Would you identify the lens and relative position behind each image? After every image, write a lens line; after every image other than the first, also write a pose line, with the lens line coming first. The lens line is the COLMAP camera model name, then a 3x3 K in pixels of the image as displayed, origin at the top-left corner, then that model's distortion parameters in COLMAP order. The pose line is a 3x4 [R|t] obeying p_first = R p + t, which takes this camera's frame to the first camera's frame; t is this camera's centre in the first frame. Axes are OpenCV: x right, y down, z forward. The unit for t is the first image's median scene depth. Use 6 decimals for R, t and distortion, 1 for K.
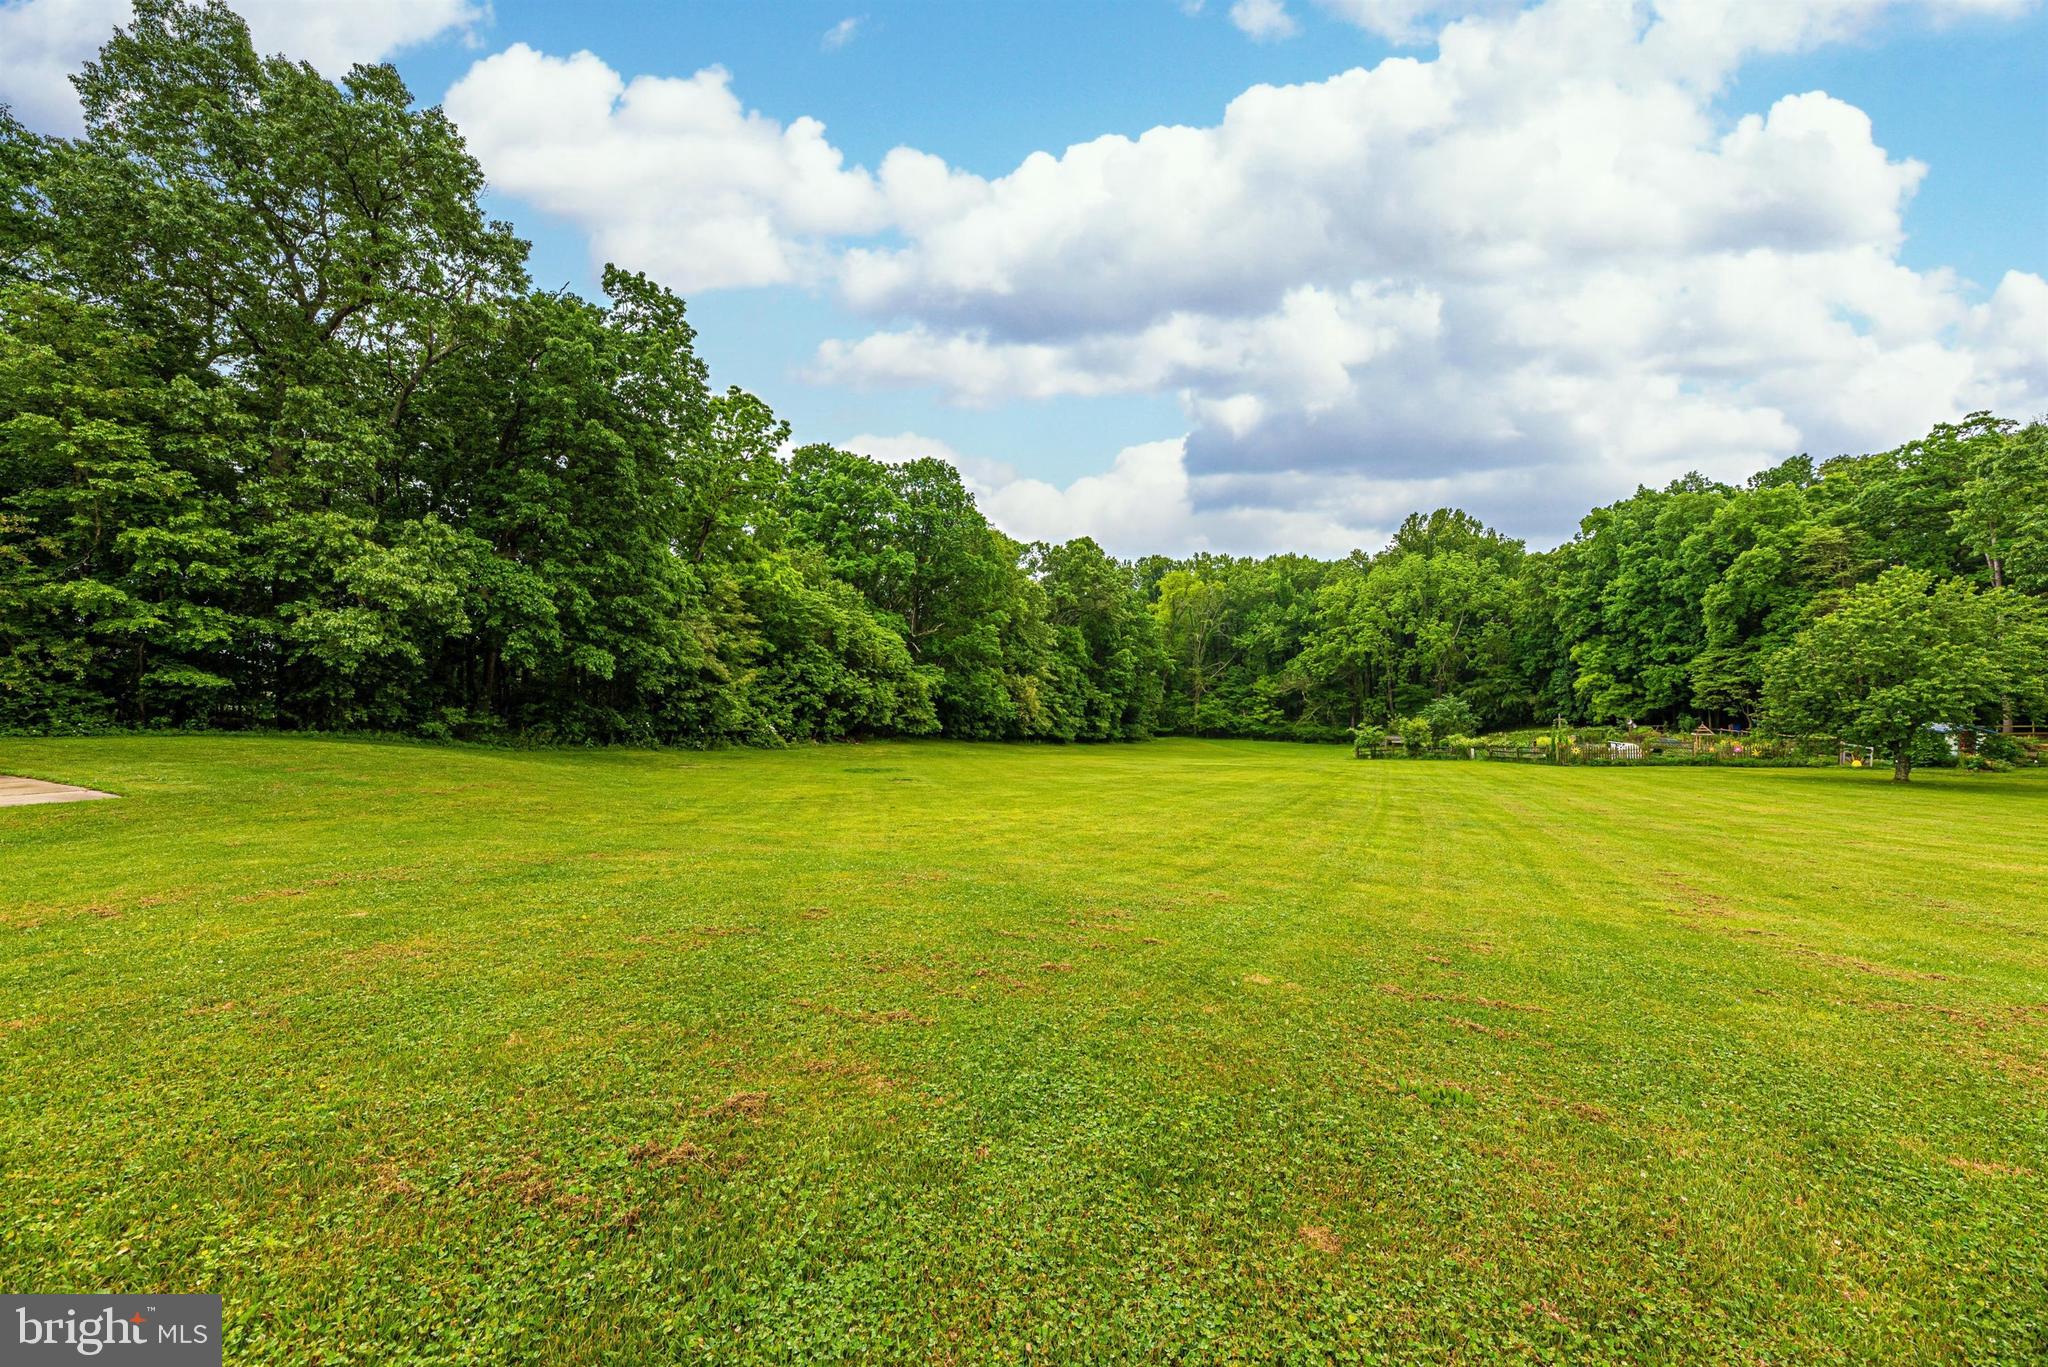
lens RADIAL K [[822.8, 0, 1025.5], [0, 822.8, 682.6], [0, 0, 1]] dist [-0.000557, 0.000946]
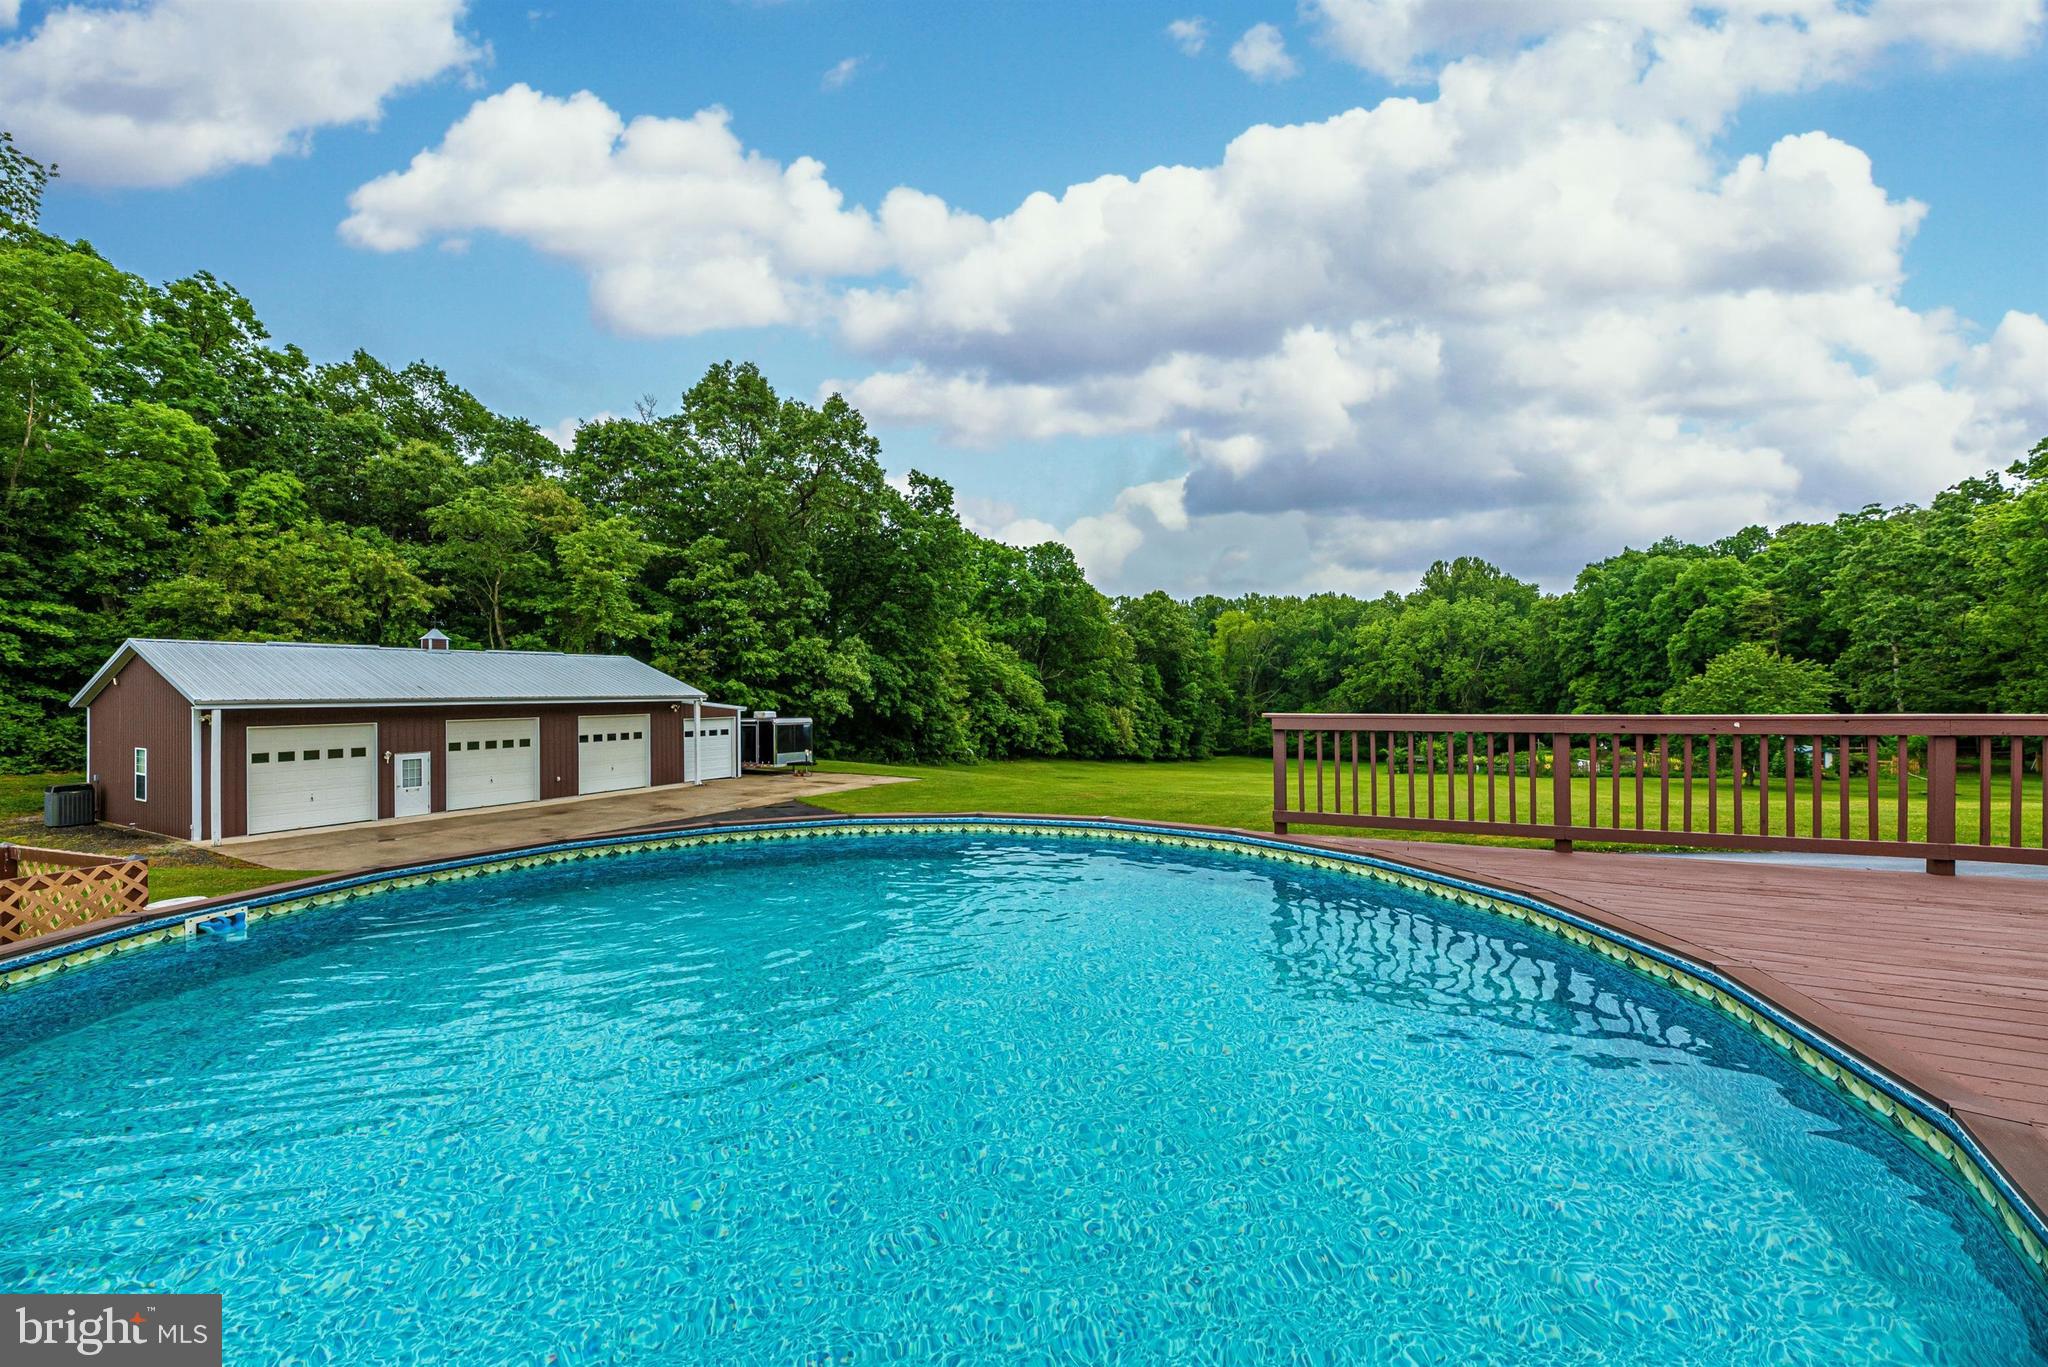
lens RADIAL K [[822.8, 0, 1023.0], [0, 822.8, 679.8], [0, 0, 1]] dist [-0.000557, 0.000946]
pose [[0.998951, -0.005656, -0.045430, -0.135917], [0.004445, 0.999633, -0.026712, -0.027300], [0.045565, 0.026482, 0.998610, -0.393629]]
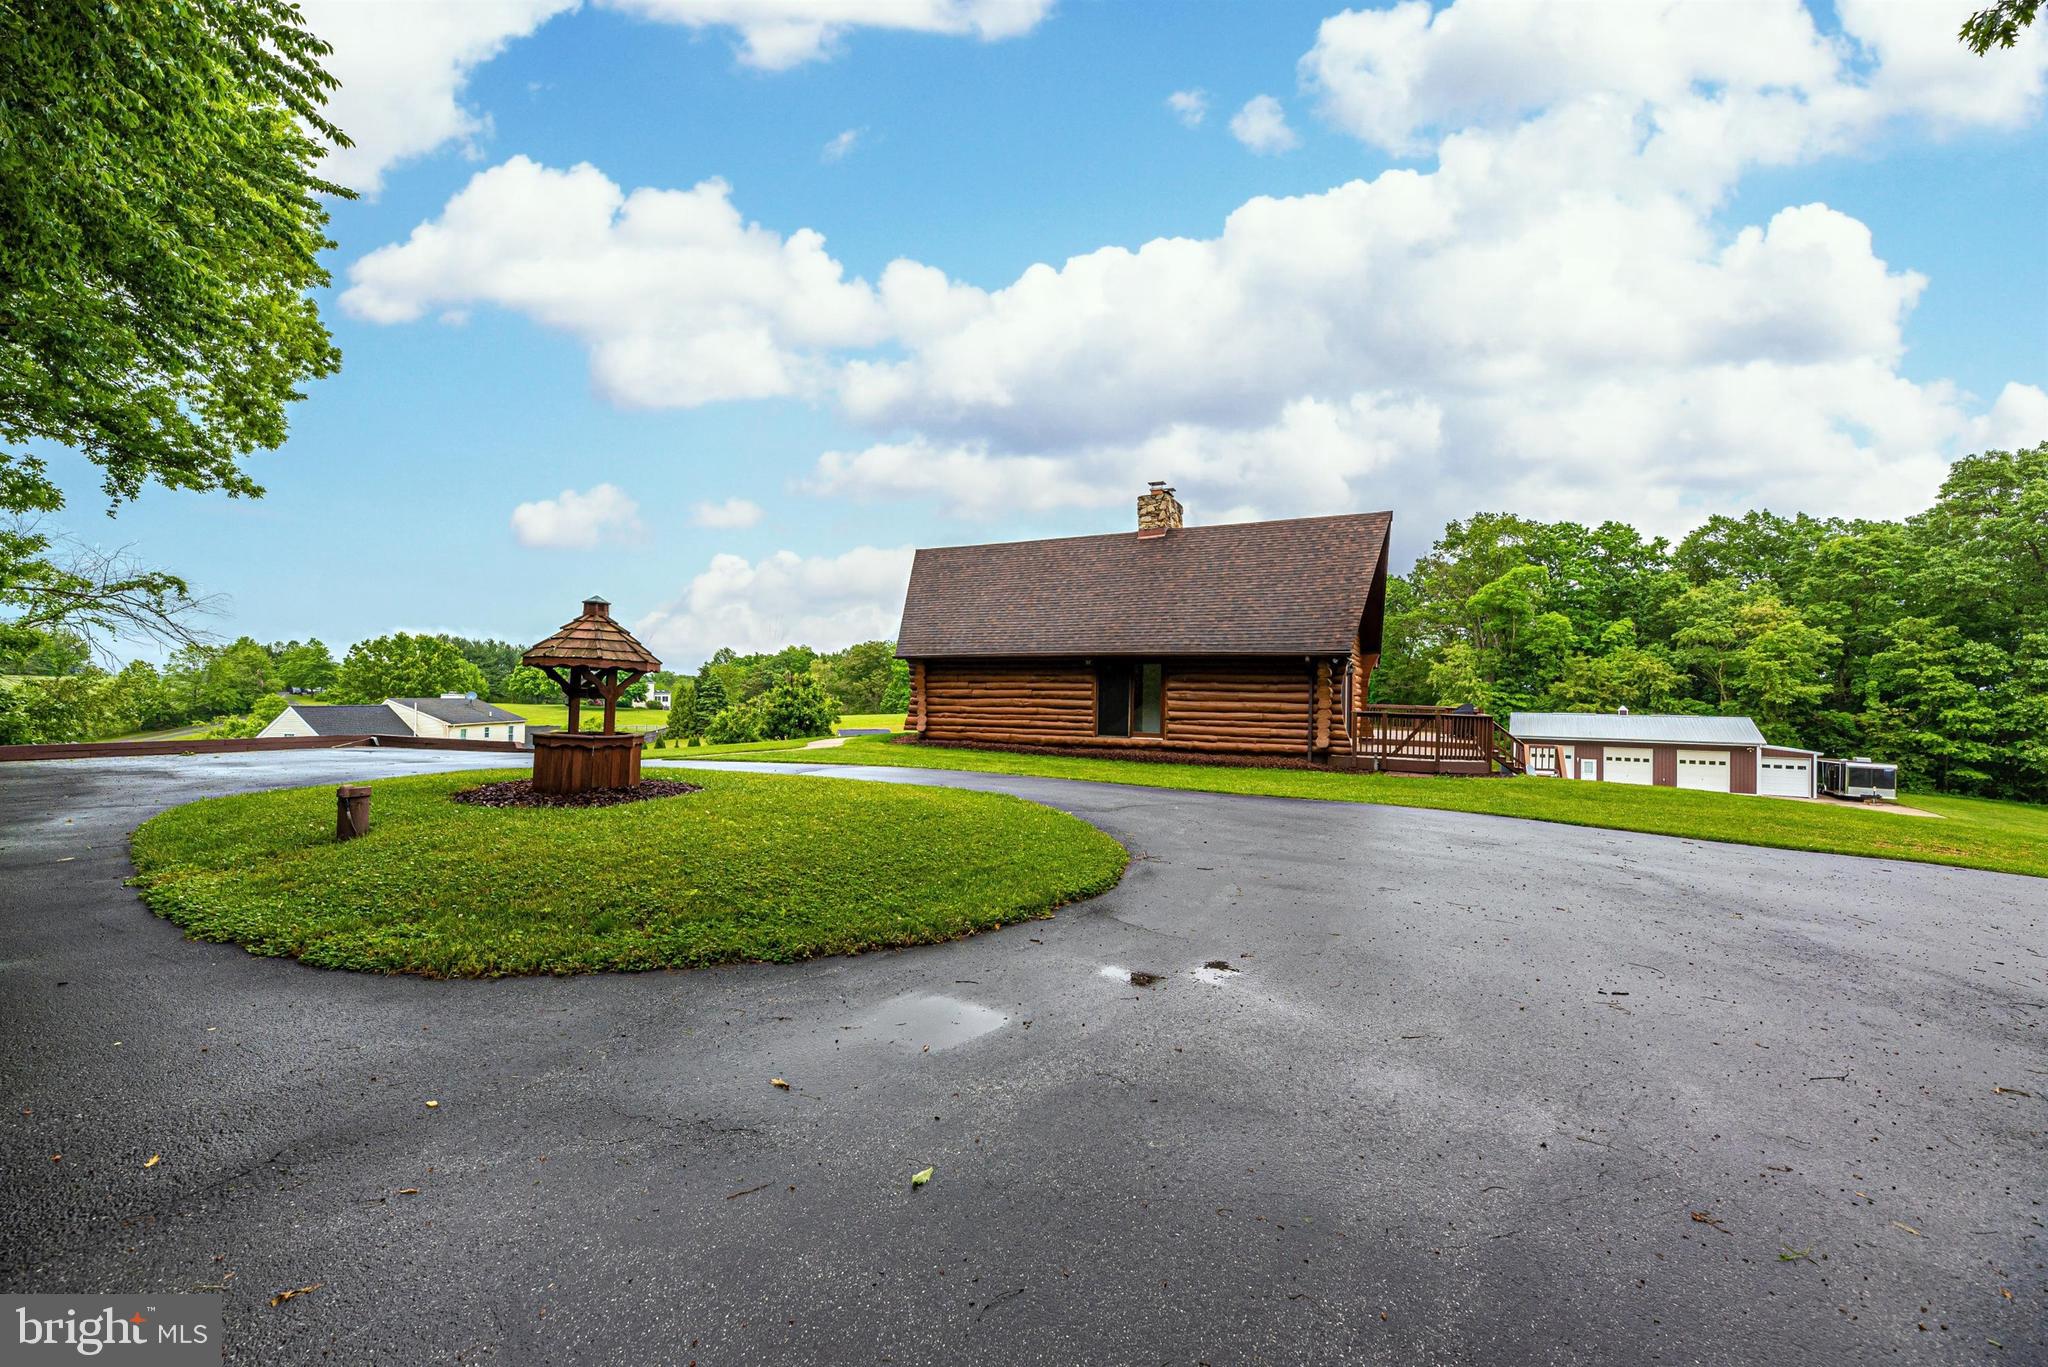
lens RADIAL K [[822.8, 0, 1029.1], [0, 822.8, 688.8], [0, 0, 1]] dist [-0.000557, 0.000946]
pose [[-0.077787, -0.011171, -0.996907, 0.627918], [-0.031635, 0.999461, -0.008732, -0.060145], [0.996468, 0.030858, -0.078098, -0.611799]]
